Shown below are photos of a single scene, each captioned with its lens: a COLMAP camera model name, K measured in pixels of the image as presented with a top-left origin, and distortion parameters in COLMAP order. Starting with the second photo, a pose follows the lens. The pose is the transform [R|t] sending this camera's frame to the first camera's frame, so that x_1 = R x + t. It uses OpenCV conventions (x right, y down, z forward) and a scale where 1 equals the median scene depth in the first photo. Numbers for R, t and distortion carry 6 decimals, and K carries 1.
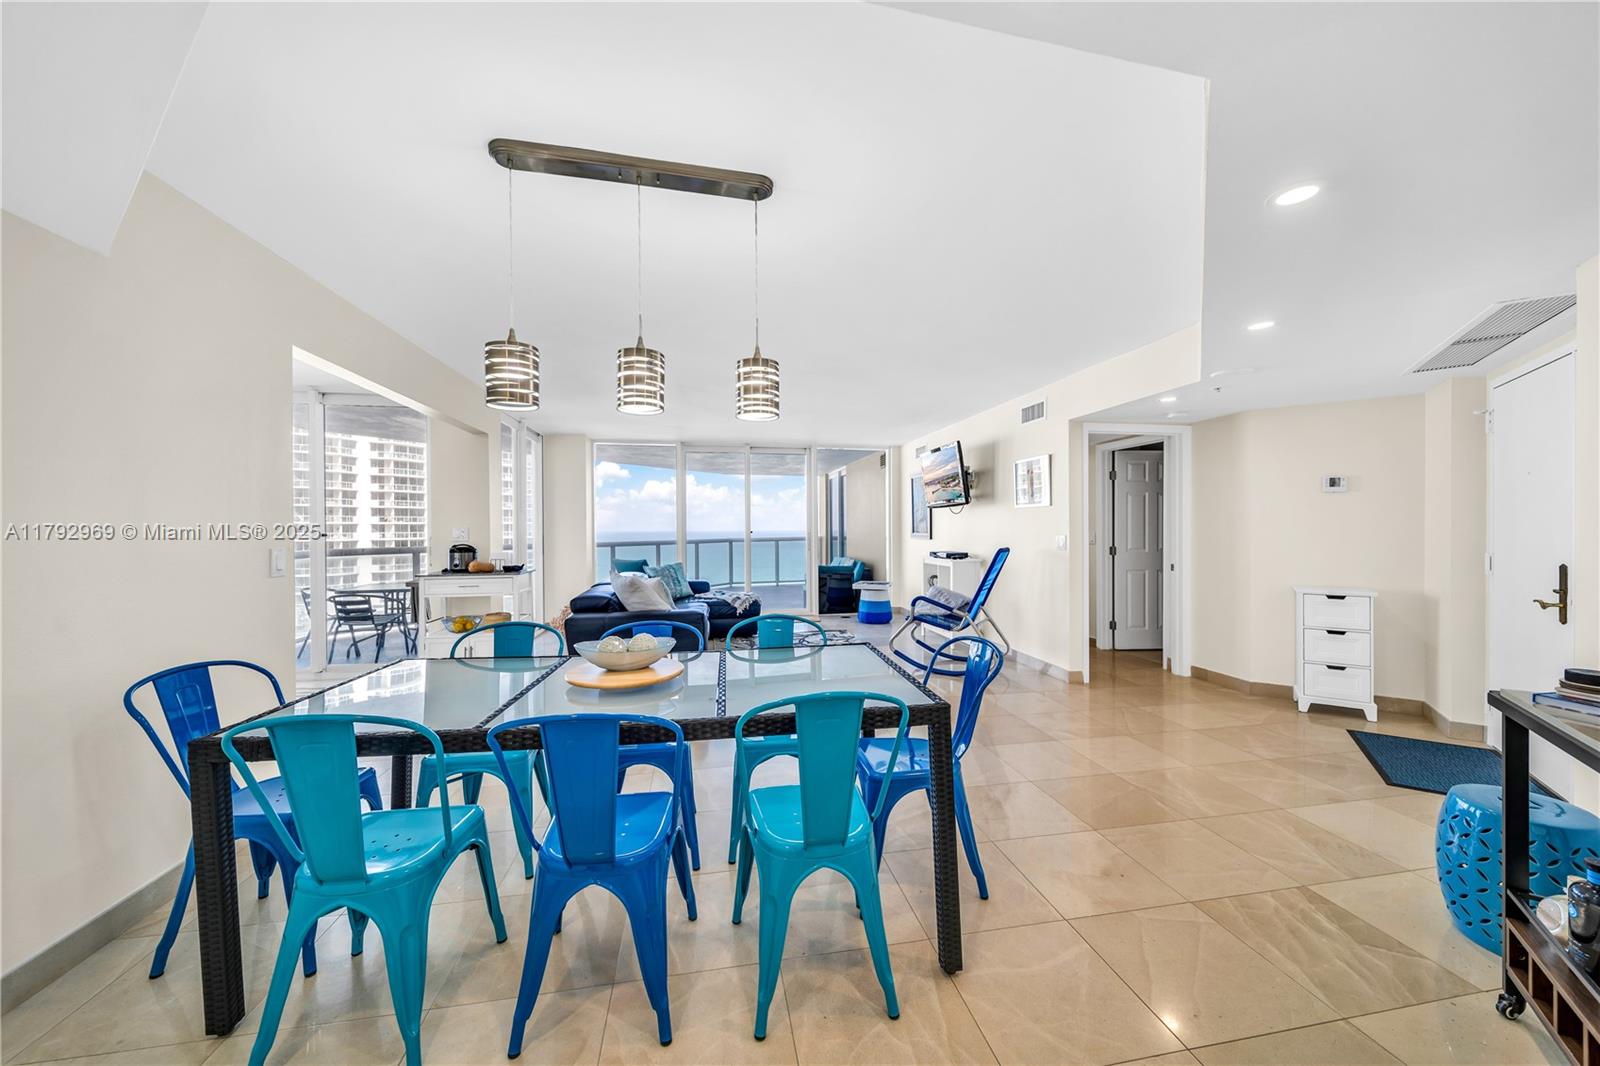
lens RADIAL K [[567.0, 0, 800.0], [0, 567.0, 533.0], [0, 0, 1]] dist [-0.002397, -0.000345]
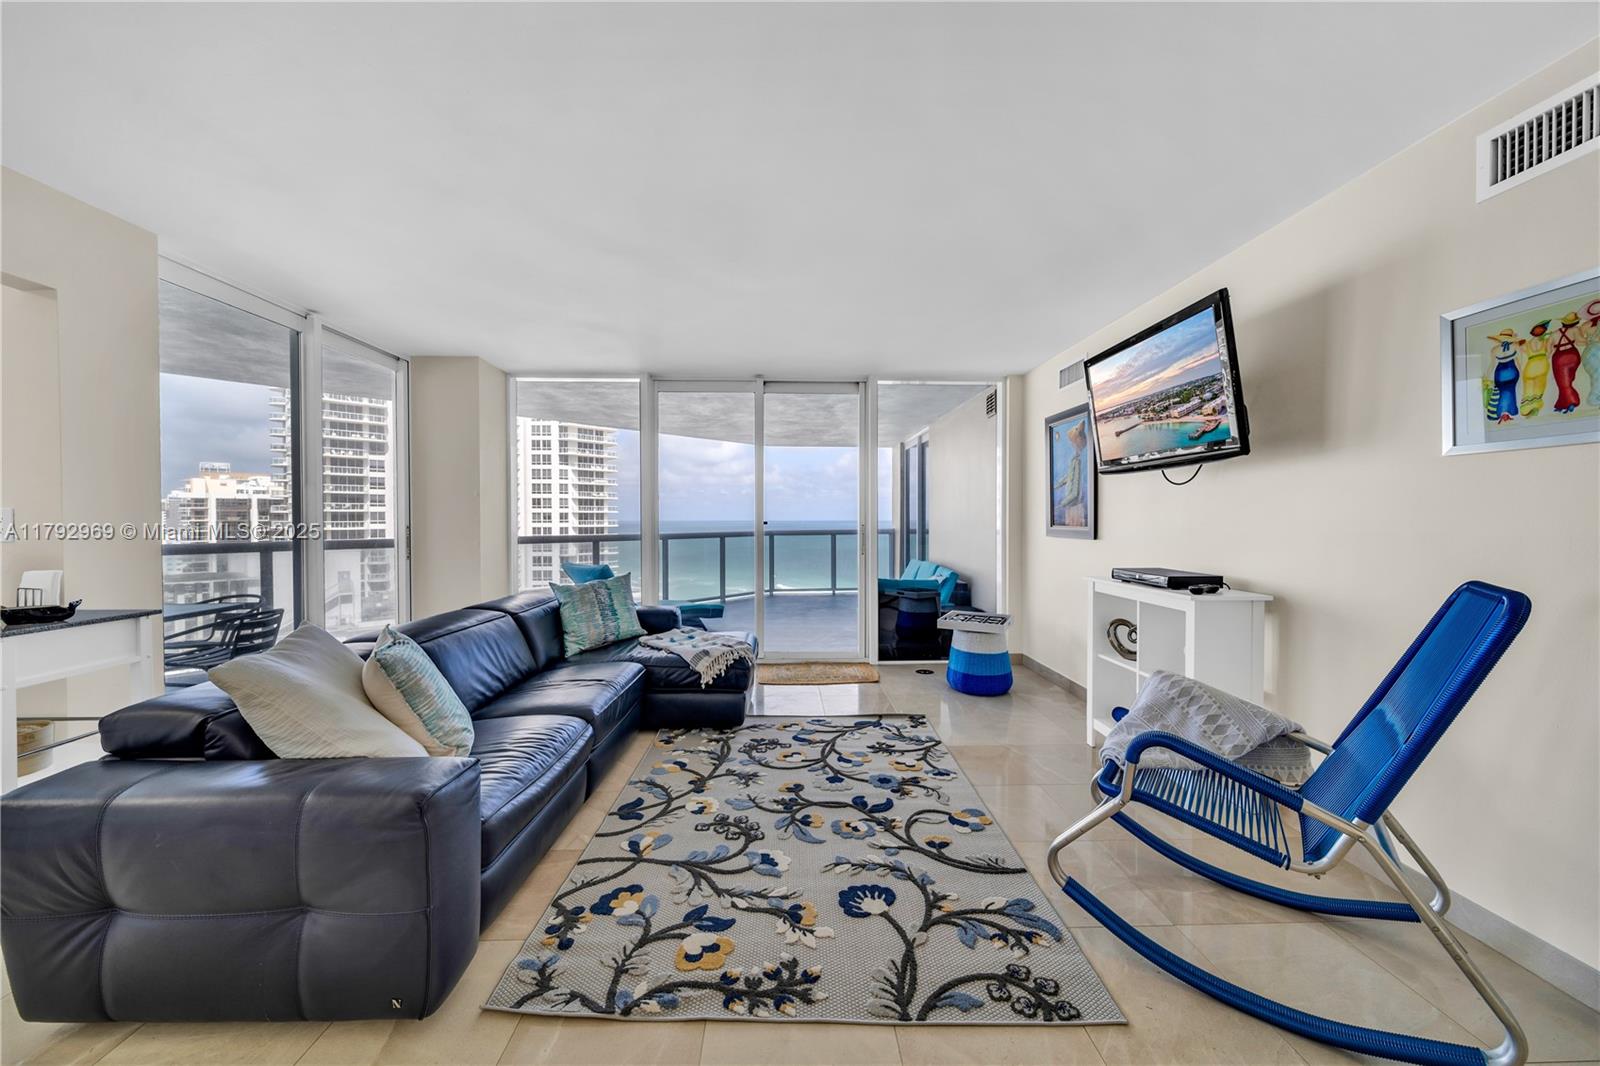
lens RADIAL K [[567.0, 0, 800.0], [0, 567.0, 533.0], [0, 0, 1]] dist [-0.002397, -0.000345]
pose [[0.989457, 0.010551, -0.144443, 0.037927], [-0.007517, 0.999740, 0.021538, -0.002769], [0.144633, -0.020225, 0.989279, 0.426474]]
